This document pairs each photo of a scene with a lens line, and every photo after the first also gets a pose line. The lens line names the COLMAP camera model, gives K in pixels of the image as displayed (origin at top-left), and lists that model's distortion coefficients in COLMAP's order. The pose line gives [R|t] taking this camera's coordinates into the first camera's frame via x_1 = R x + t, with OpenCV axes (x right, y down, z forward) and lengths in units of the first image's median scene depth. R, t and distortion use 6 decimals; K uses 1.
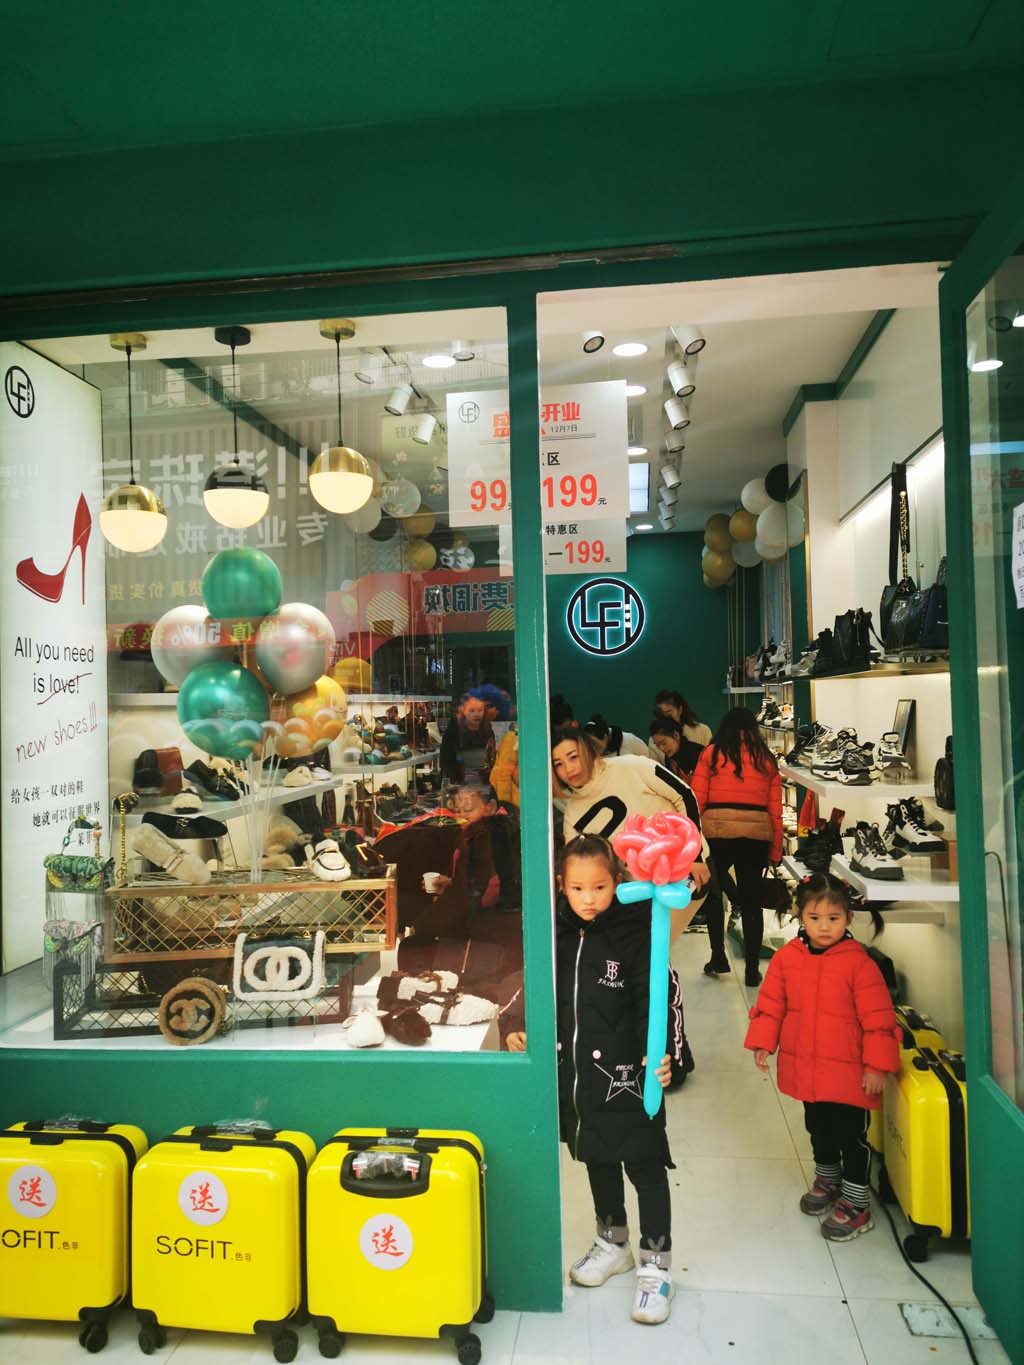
lens RADIAL K [[1073.1, 0, 508.3], [0, 1073.1, 682.4], [0, 0, 1]] dist [0.096866, 0.000267]
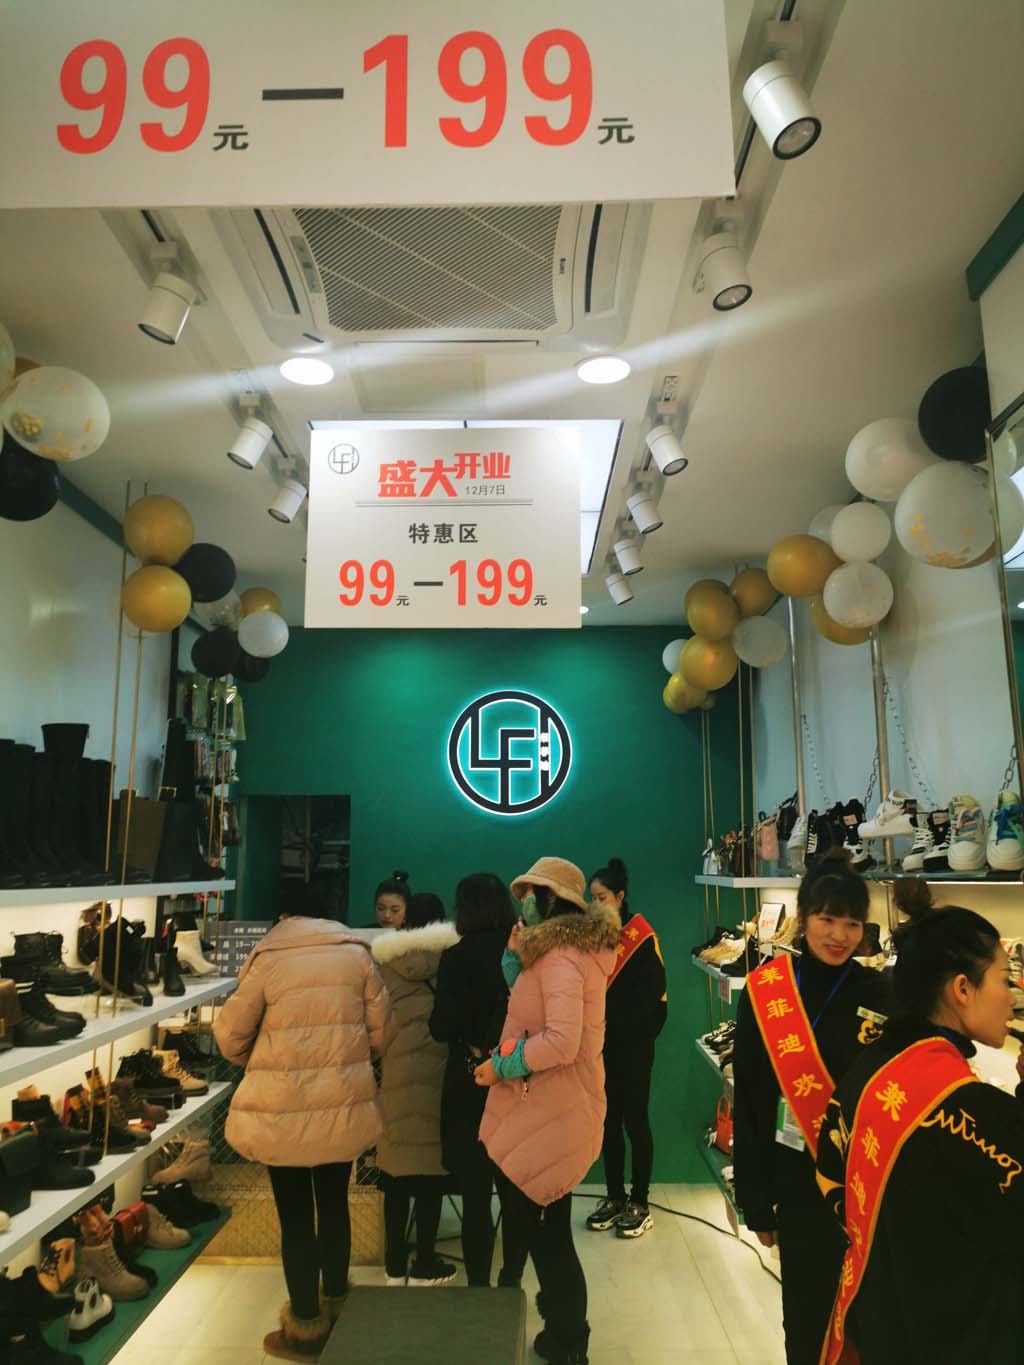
lens RADIAL K [[1073.1, 0, 506.2], [0, 1073.1, 675.8], [0, 0, 1]] dist [0.096866, 0.000267]
pose [[0.993633, 0.040074, 0.105295, 0.021915], [-0.023176, 0.987317, -0.157059, -0.007072], [-0.110253, 0.153619, 0.981960, 0.398590]]
